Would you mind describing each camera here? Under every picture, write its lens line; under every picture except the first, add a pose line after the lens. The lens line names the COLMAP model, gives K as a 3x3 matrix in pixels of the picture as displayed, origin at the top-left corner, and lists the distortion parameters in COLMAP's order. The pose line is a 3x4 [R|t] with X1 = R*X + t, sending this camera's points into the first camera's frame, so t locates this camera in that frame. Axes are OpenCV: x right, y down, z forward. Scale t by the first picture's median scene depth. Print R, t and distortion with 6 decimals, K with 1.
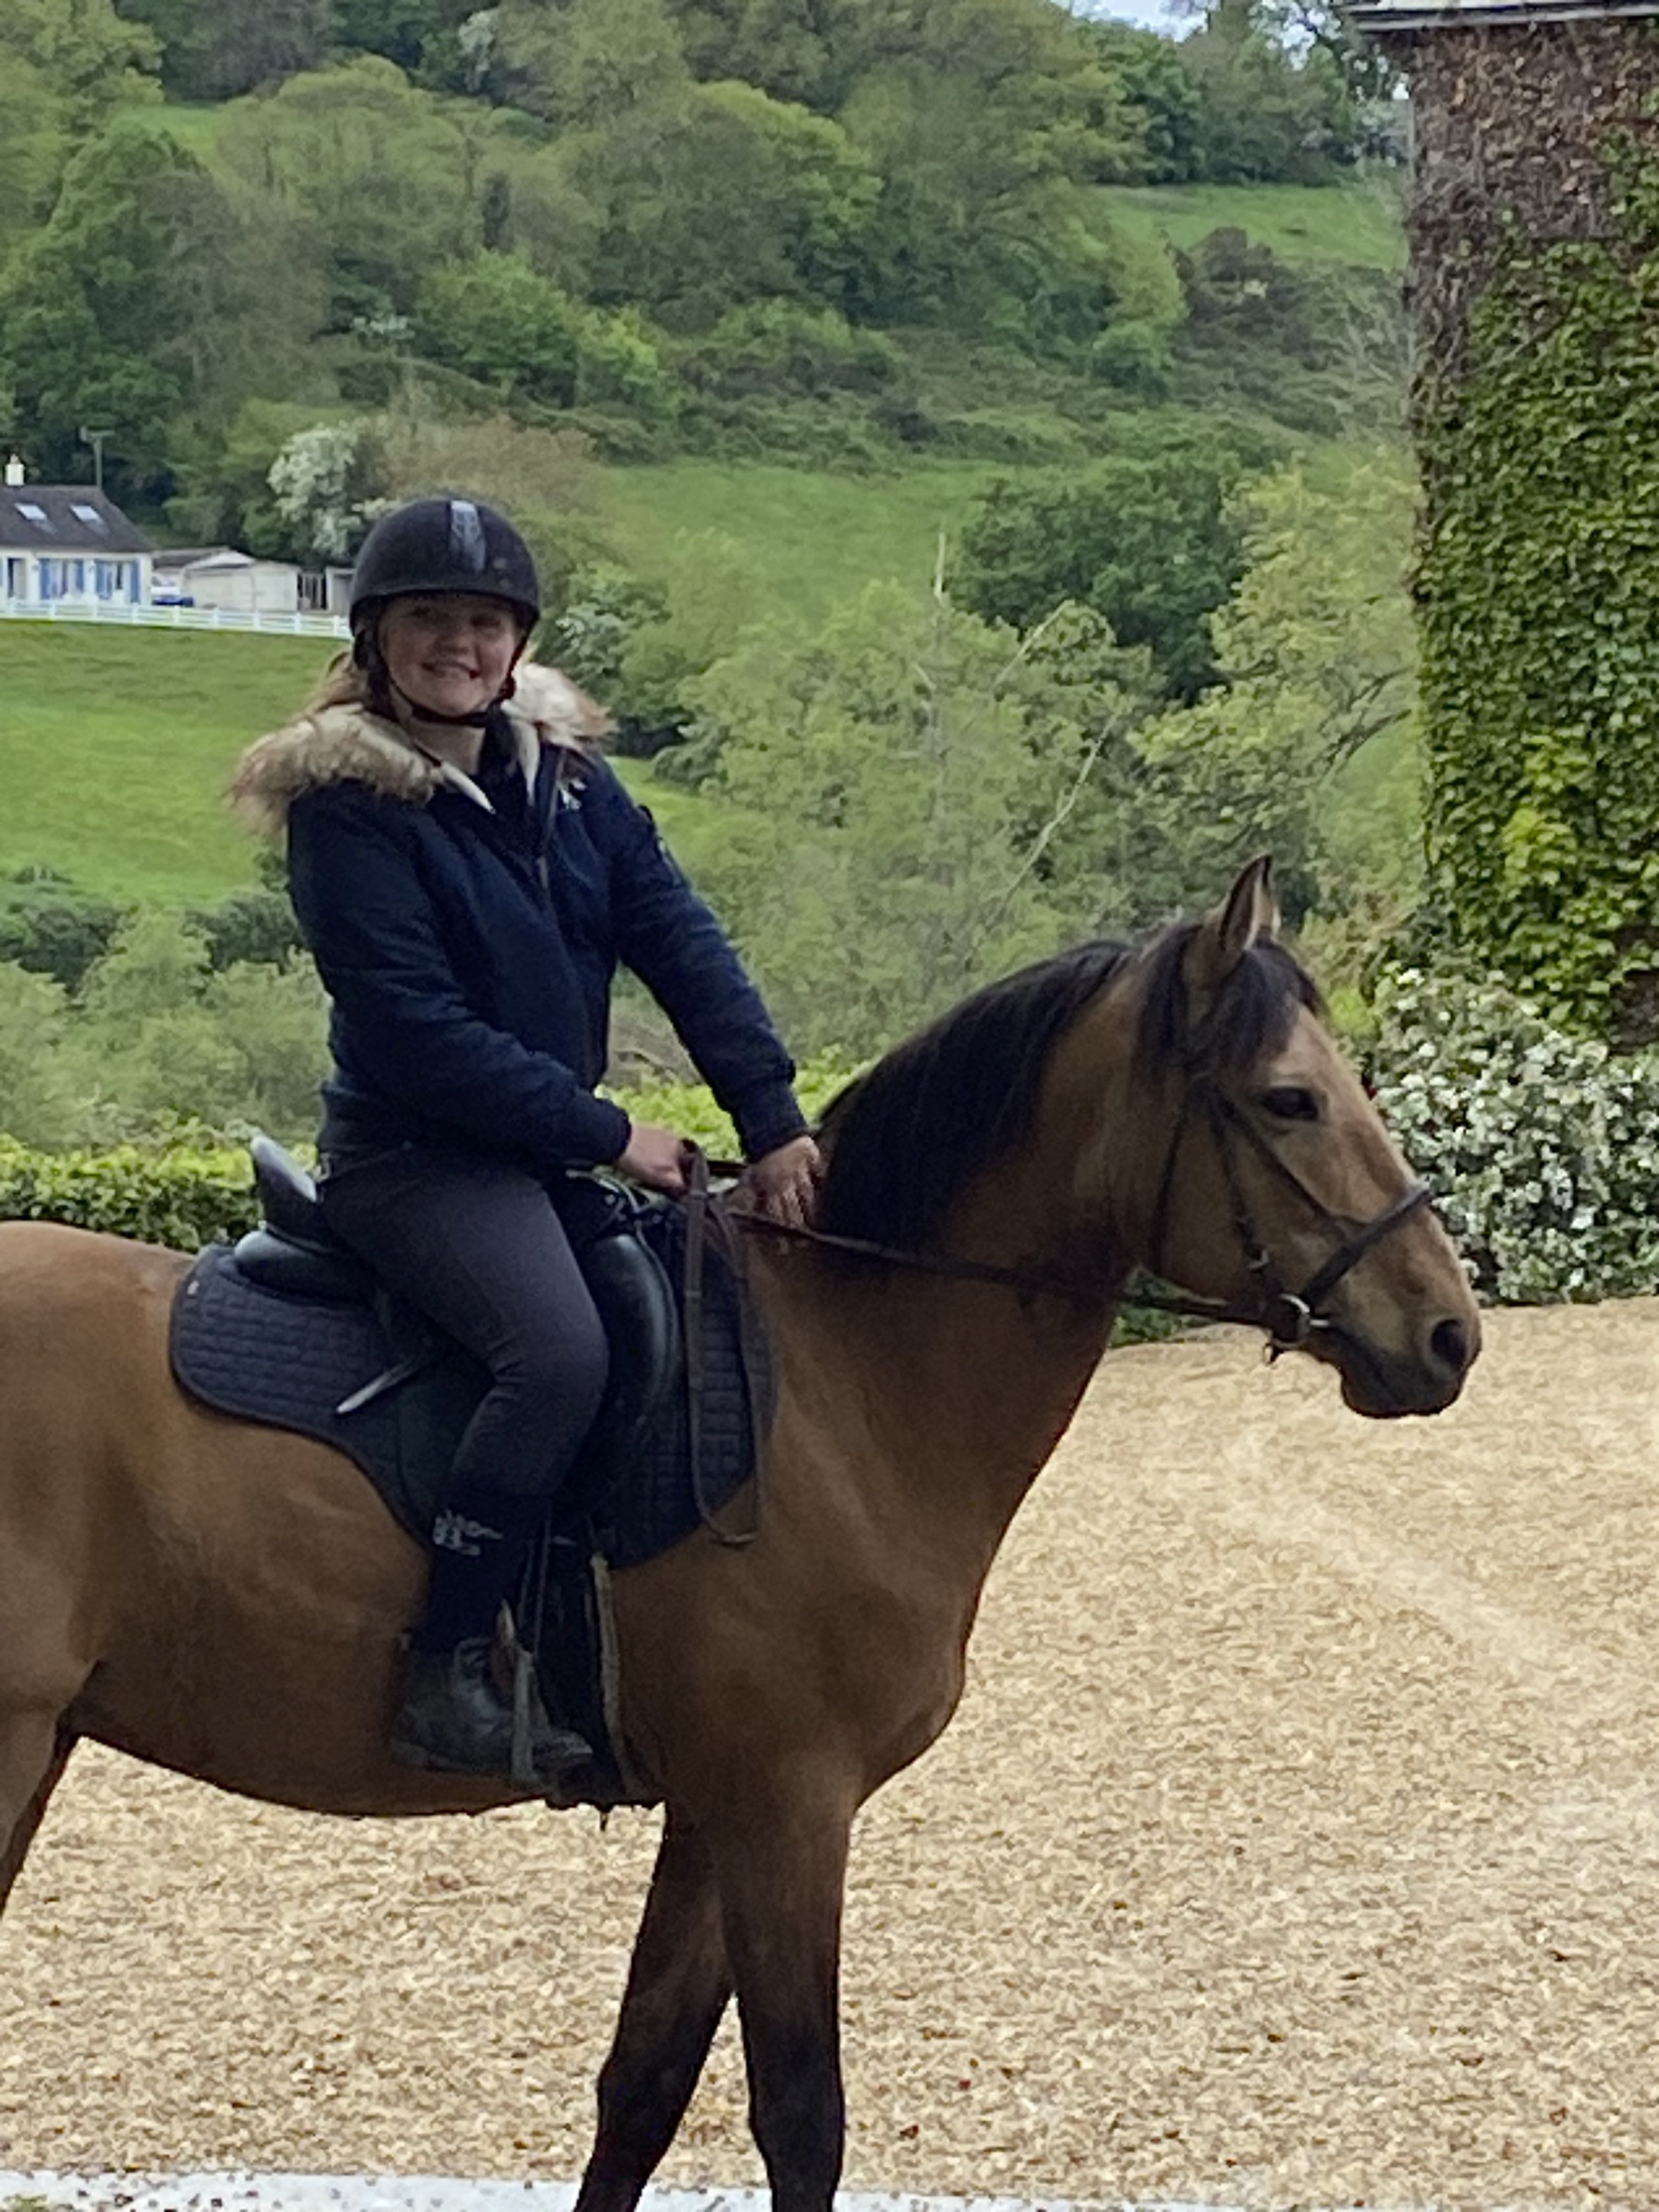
lens RADIAL K [[7938.0, 0, 824.1], [0, 7938.0, 1177.7], [0, 0, 1]] dist [0.013087, 2.309897]
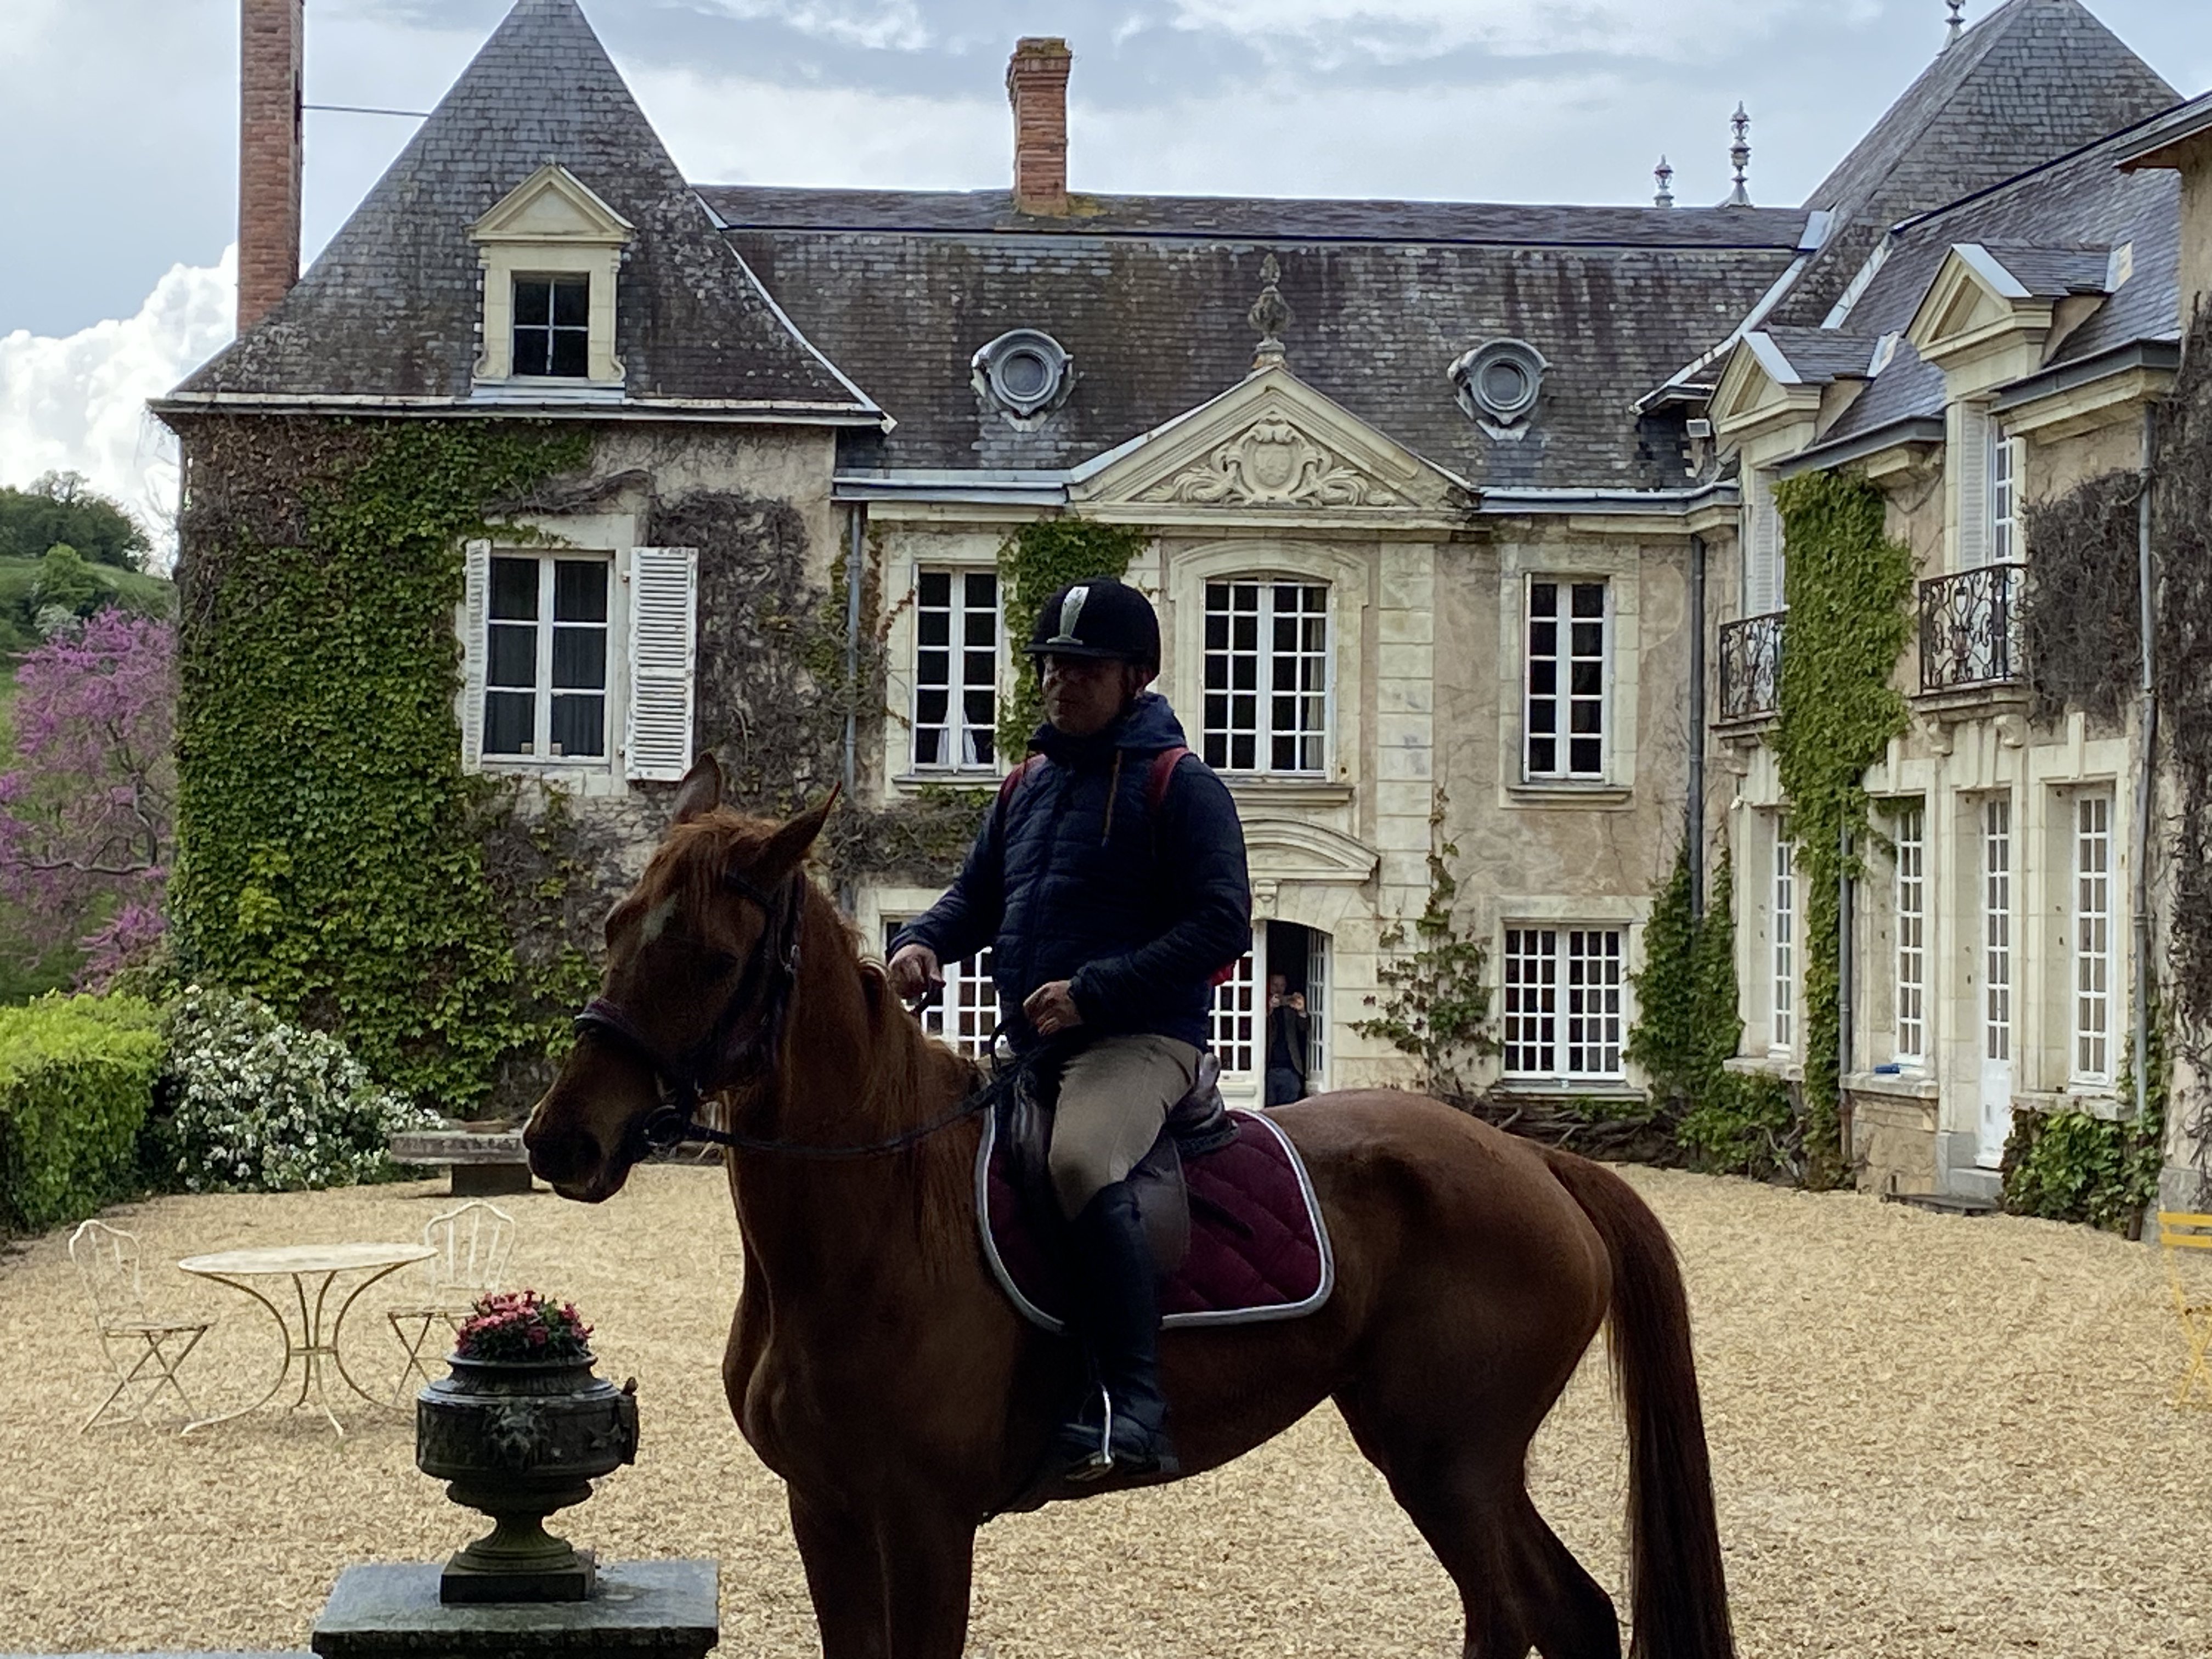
lens RADIAL K [[4466.1, 0, 1066.2], [0, 4466.1, 799.1], [0, 0, 1]] dist [0.082667, 0.228812]
pose [[0.918720, 0.032592, 0.393562, -0.121683], [-0.005235, 0.997506, -0.070386, -0.000416], [-0.394875, 0.062605, 0.916599, 0.082723]]
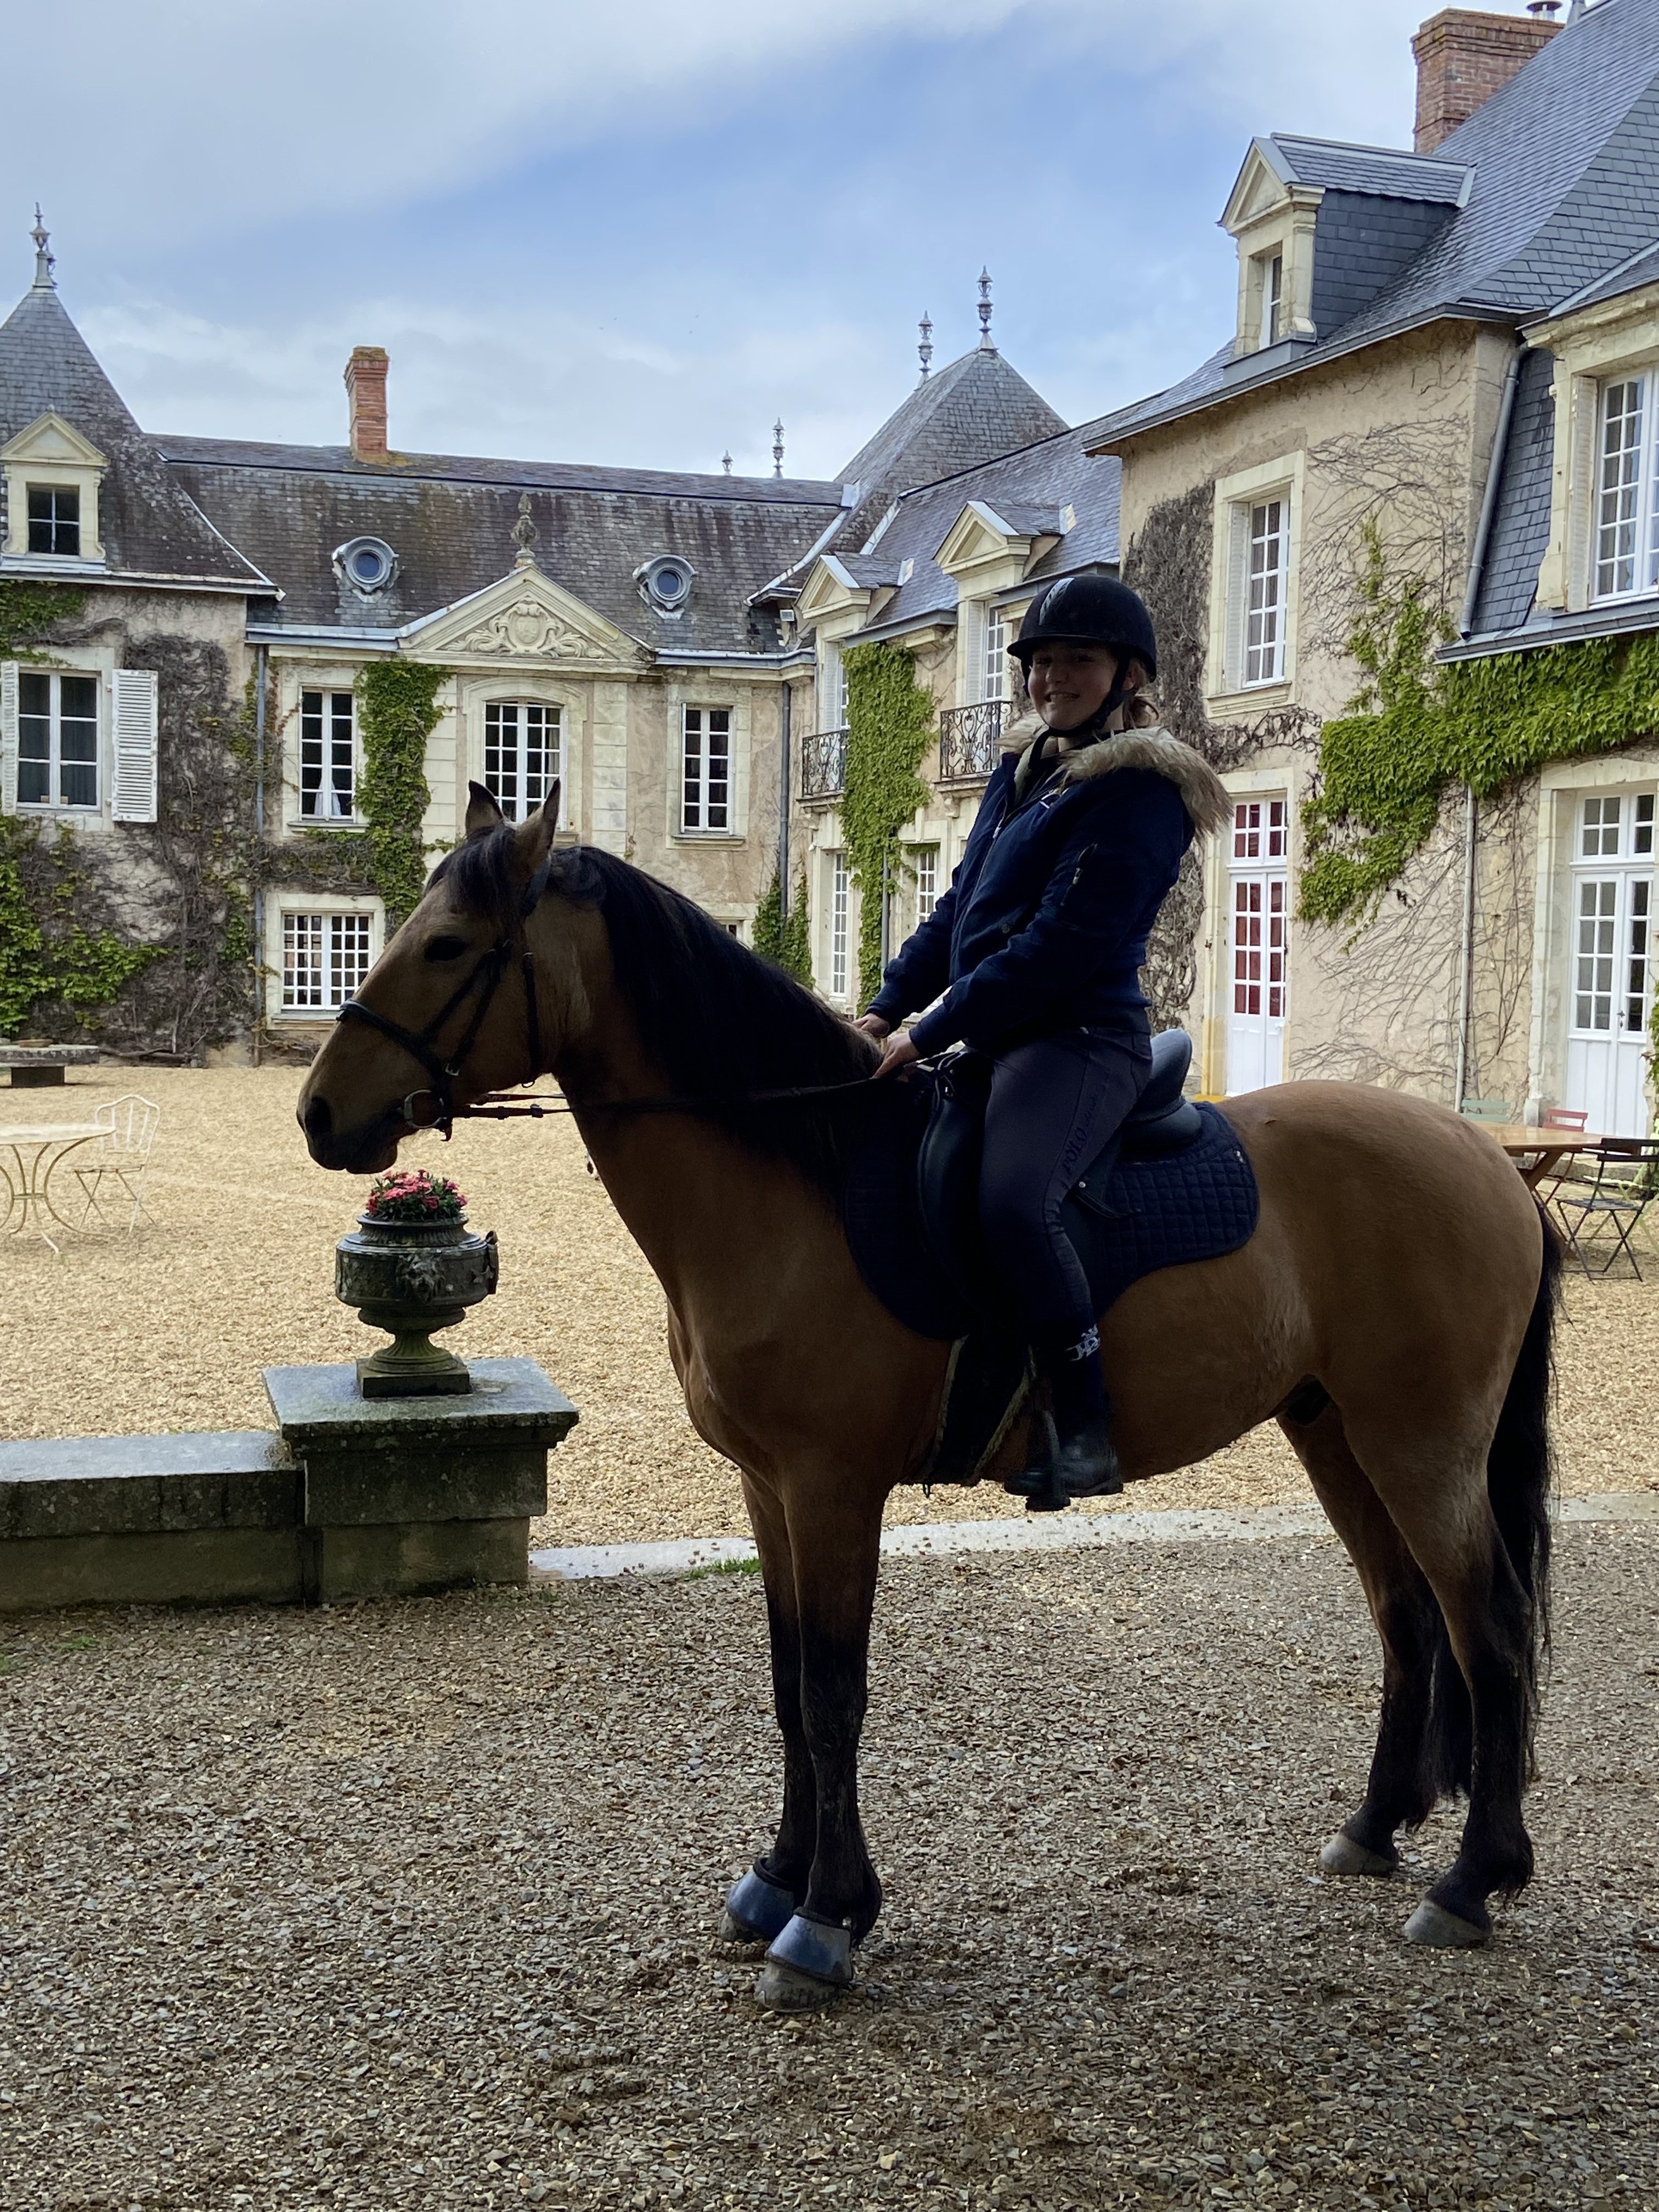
lens RADIAL K [[2590.8, 0, 807.4], [0, 2590.8, 1136.0], [0, 0, 1]] dist [0.120318, -0.146468]
pose [[0.824814, -0.018752, 0.565093, -0.135549], [-0.003662, 0.999252, 0.038505, -0.000694], [-0.565392, -0.033829, 0.824128, 0.140787]]
